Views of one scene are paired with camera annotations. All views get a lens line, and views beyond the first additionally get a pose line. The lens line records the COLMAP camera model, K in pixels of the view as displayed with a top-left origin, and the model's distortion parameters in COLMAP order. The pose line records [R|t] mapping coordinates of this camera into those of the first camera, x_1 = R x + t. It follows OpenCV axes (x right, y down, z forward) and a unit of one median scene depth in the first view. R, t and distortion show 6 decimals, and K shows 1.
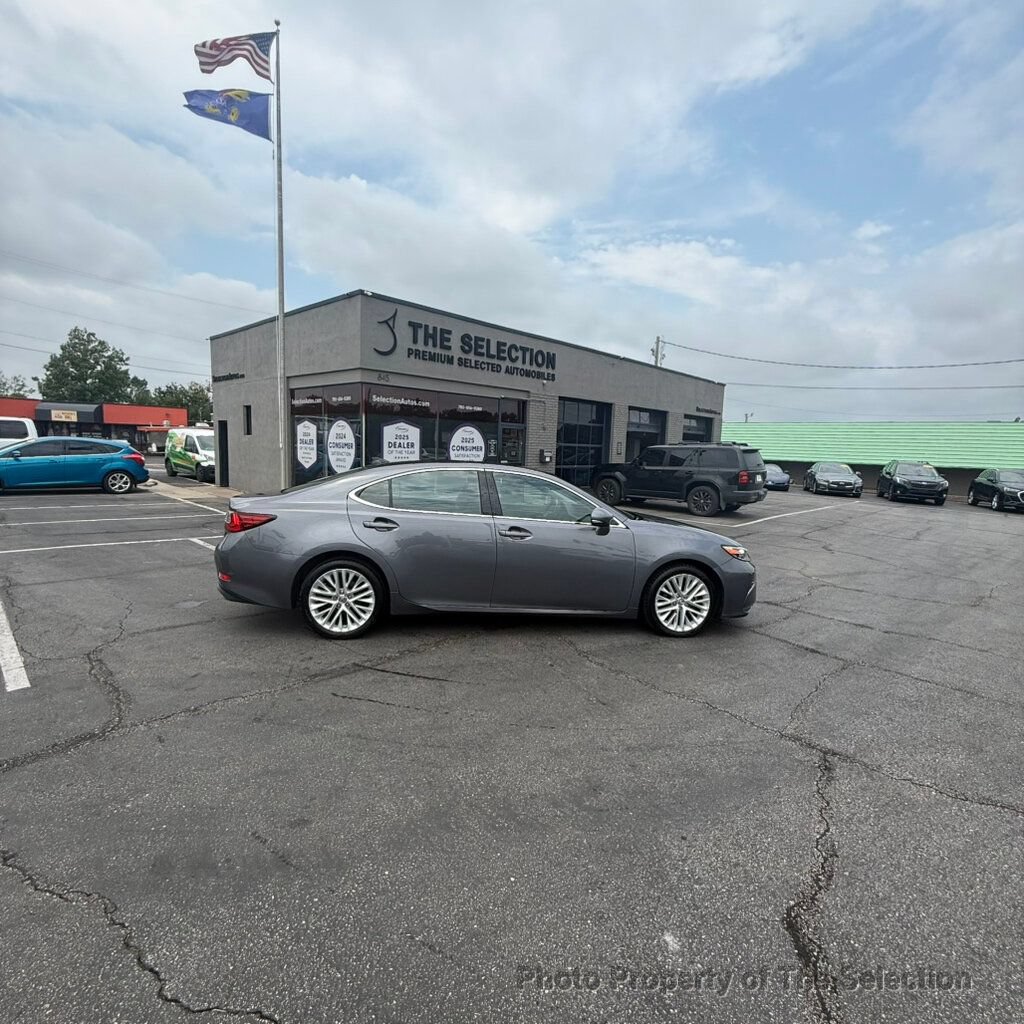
lens RADIAL K [[541.3, 0, 511.0], [0, 541.3, 515.0], [0, 0, 1]] dist [-0.001398, 0.001422]
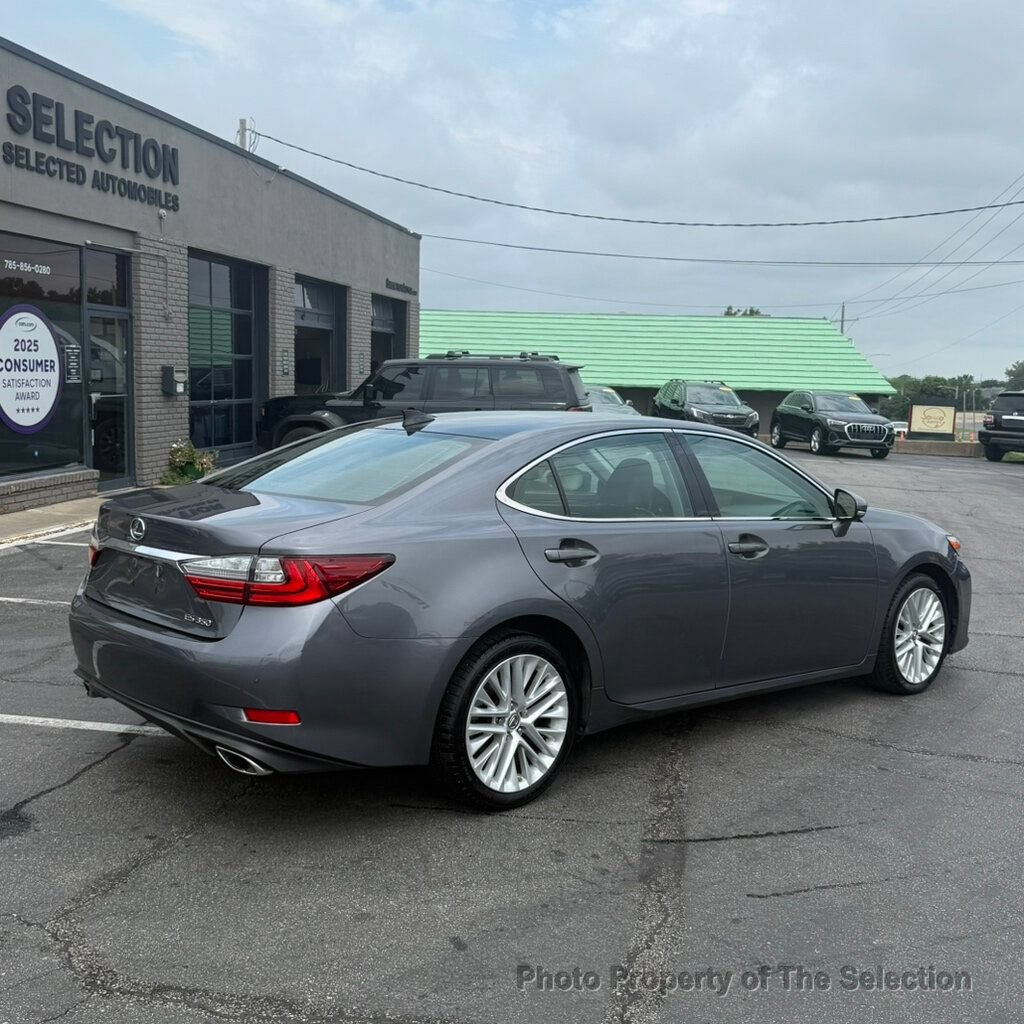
lens RADIAL K [[1139.9, 0, 518.7], [0, 1139.9, 513.7], [0, 0, 1]] dist [0.056631, 0.000000]
pose [[0.833621, -0.074956, 0.547227, -0.753373], [0.065325, 0.997175, 0.037075, -0.052097], [-0.548460, 0.004841, 0.836163, 0.163146]]
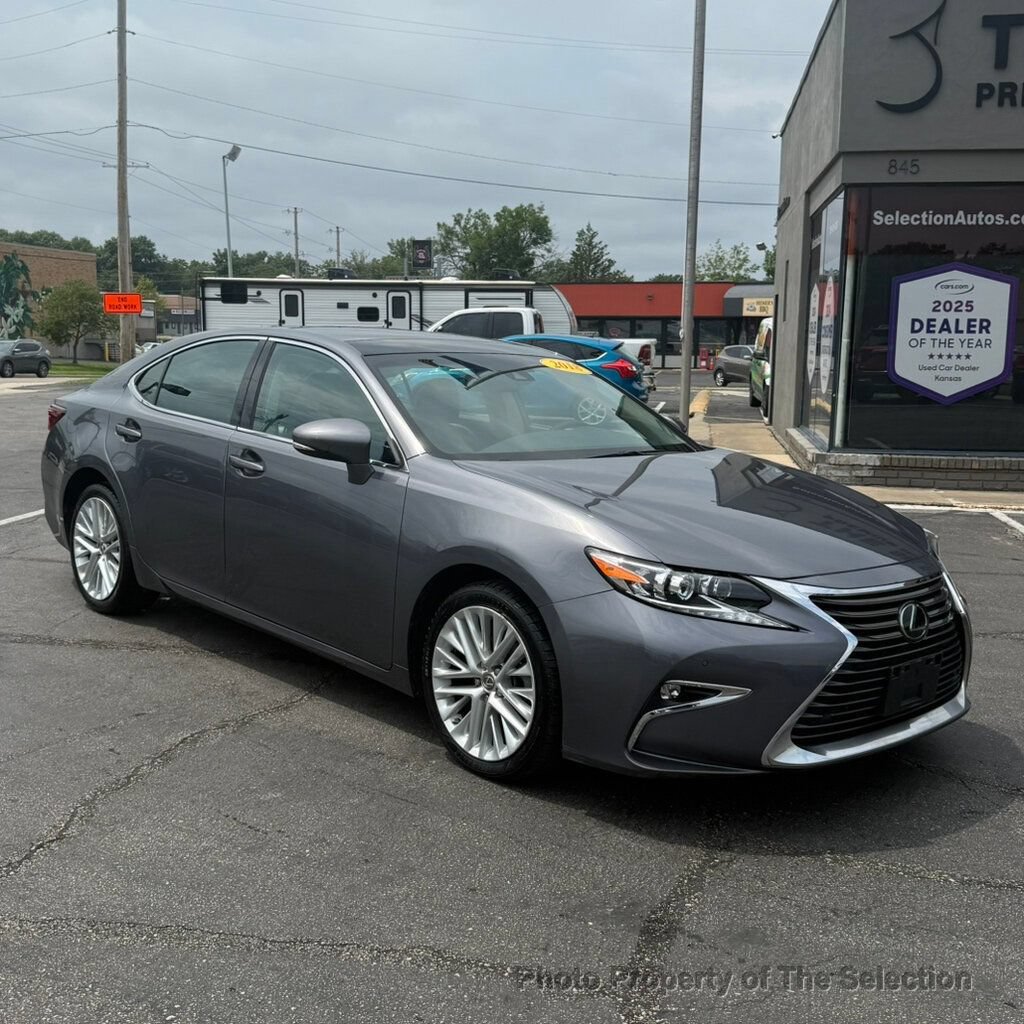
lens RADIAL K [[1206.9, 0, 513.8], [0, 1206.9, 502.2], [0, 0, 1]] dist [0.064977, 0.000000]
pose [[0.566906, 0.086637, -0.819214, 0.998289], [-0.096862, 0.994566, 0.038152, 0.003744], [0.818068, 0.057722, 0.572217, 0.529362]]
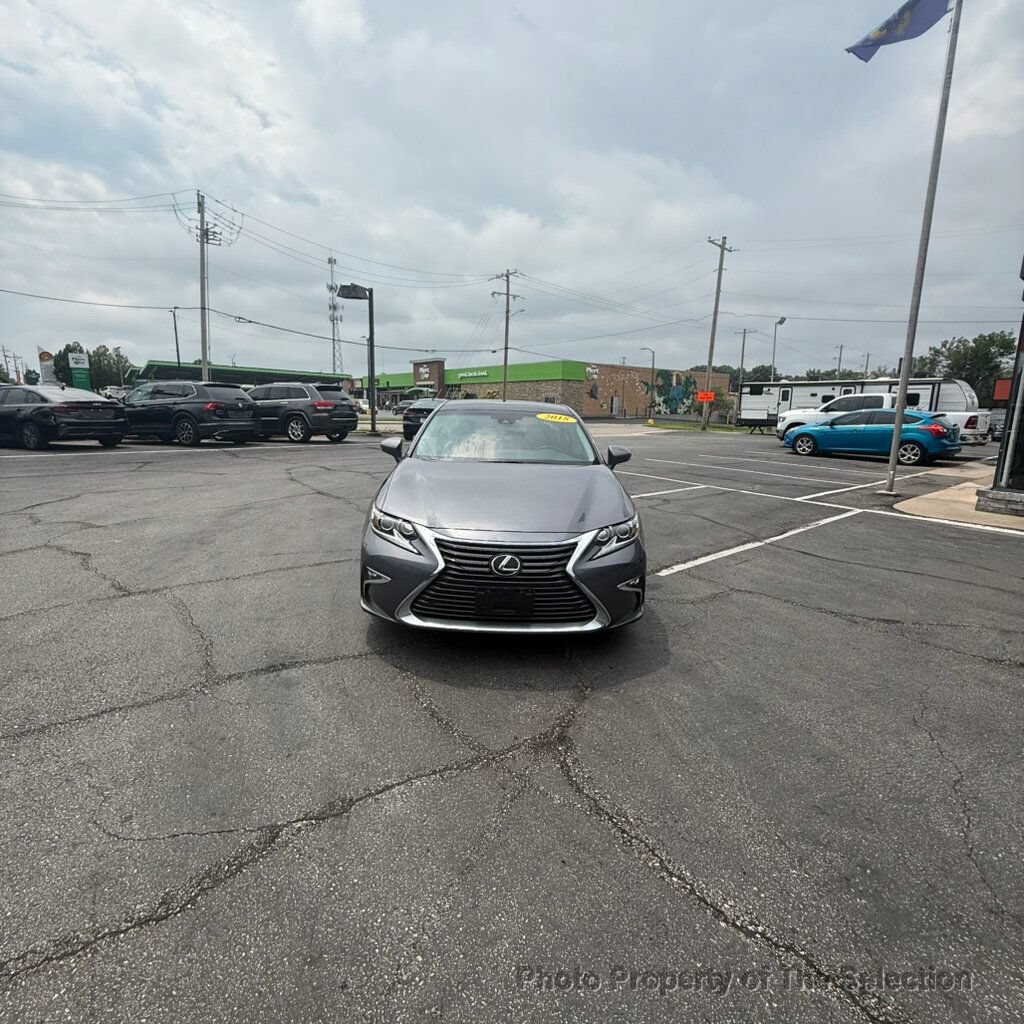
lens RADIAL K [[541.3, 0, 511.1], [0, 541.3, 512.3], [0, 0, 1]] dist [-0.001398, 0.001422]
pose [[-0.131730, 0.156117, -0.978915, 1.086174], [-0.141092, 0.974514, 0.174401, -0.079239], [0.981193, 0.161091, -0.106346, 1.272123]]
